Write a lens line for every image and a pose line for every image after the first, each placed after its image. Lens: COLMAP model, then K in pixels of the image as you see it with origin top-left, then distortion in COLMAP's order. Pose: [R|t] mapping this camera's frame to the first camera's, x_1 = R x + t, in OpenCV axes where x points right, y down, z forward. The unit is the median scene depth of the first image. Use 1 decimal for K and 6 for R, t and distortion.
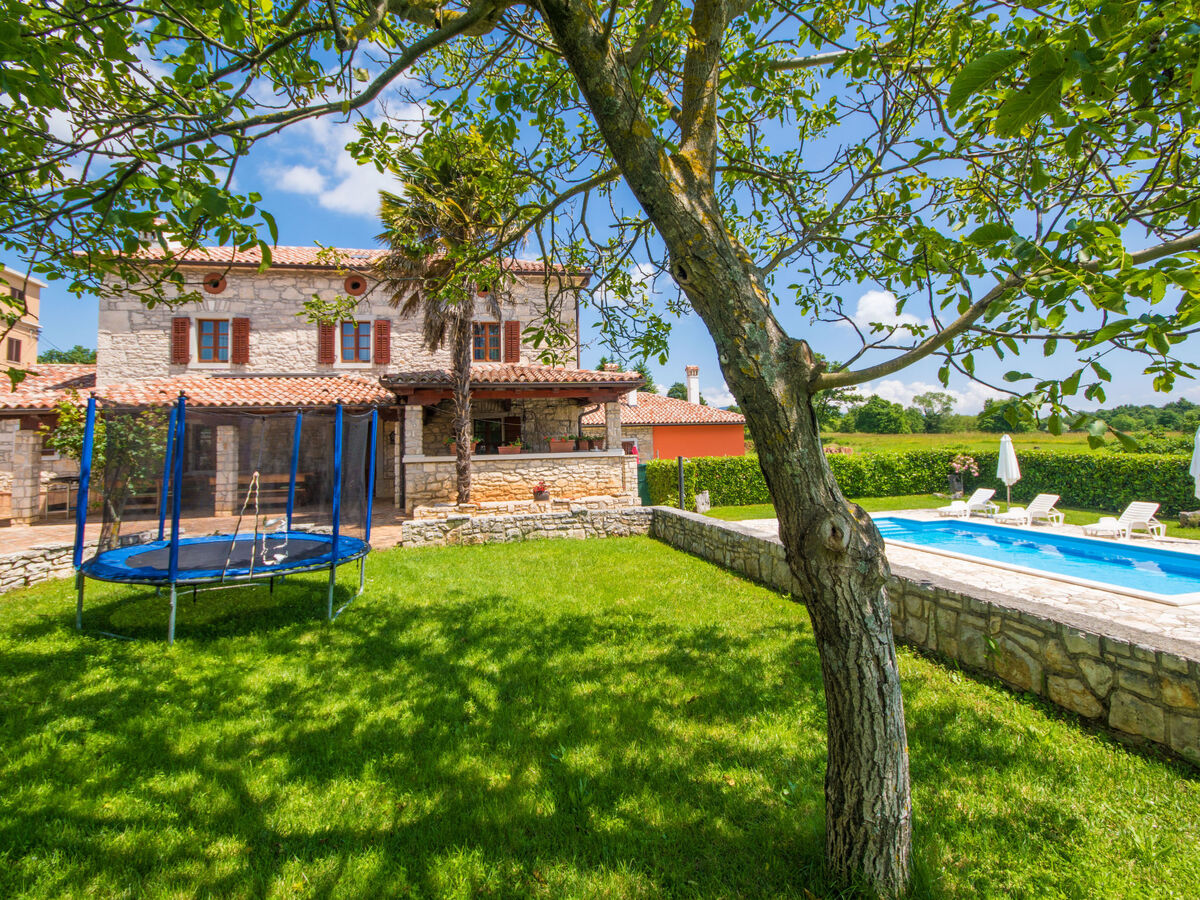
lens RADIAL K [[597.5, 0, 604.2], [0, 597.5, 406.7], [0, 0, 1]] dist [0.015771, 0.000104]
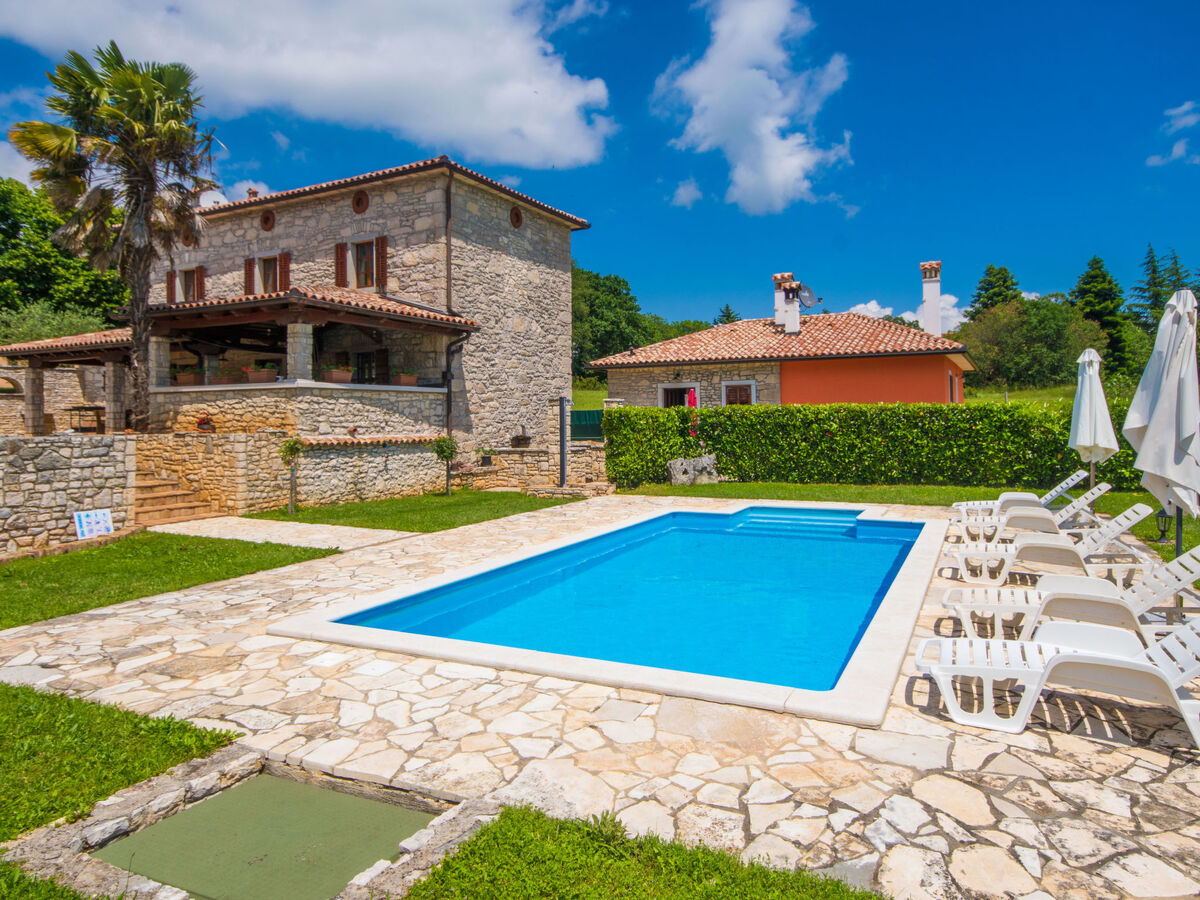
lens RADIAL K [[795.3, 0, 605.5], [0, 795.3, 386.2], [0, 0, 1]] dist [0.056363, 0.000603]
pose [[0.765333, -0.005716, -0.643609, 0.579005], [0.030068, 0.999186, 0.026881, 0.034081], [0.642931, -0.039925, 0.764882, 0.224686]]
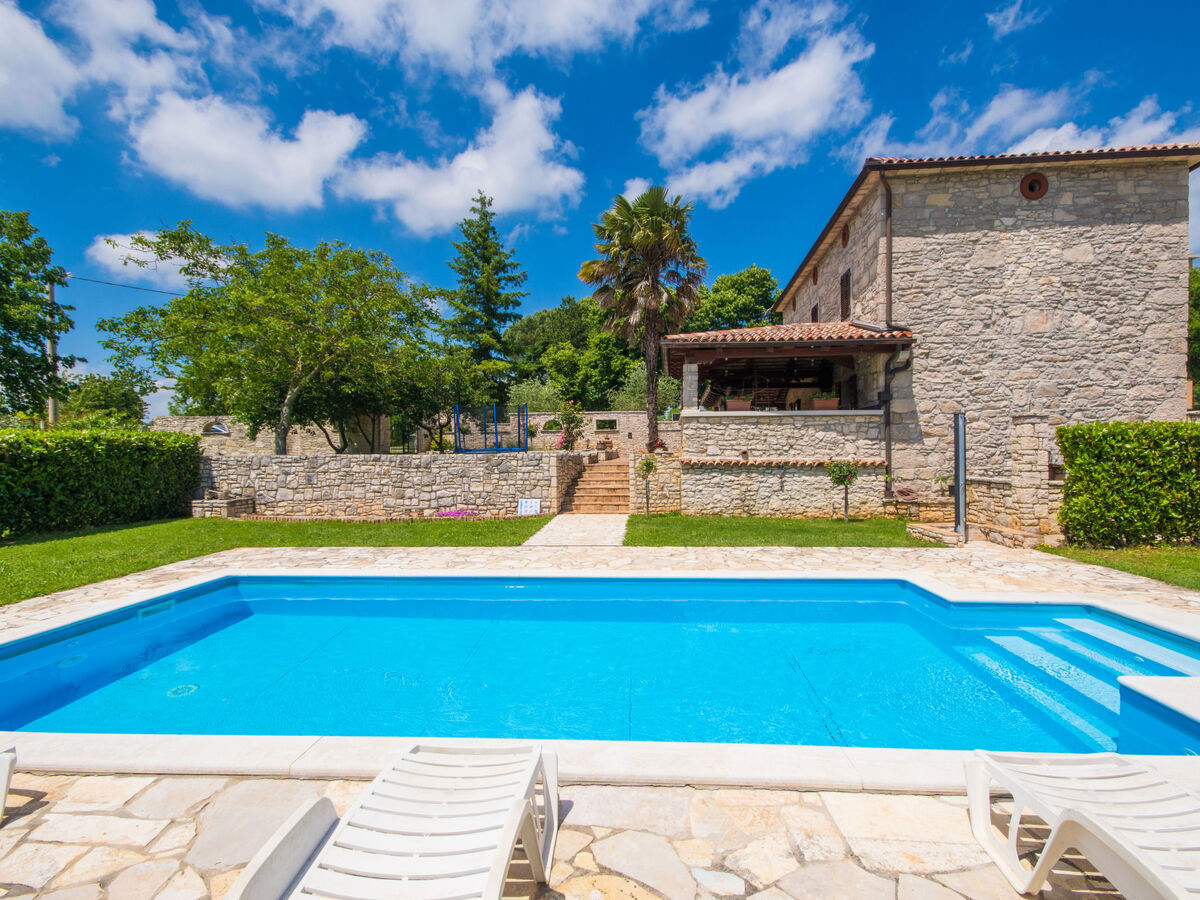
lens RADIAL K [[598.4, 0, 589.2], [0, 598.4, 458.7], [0, 0, 1]] dist [0.015603, -0.000017]
pose [[-0.302568, 0.043776, -0.952122, 0.566784], [0.076537, 0.996835, 0.021509, 0.064598], [0.950050, -0.066365, -0.304961, 0.627939]]
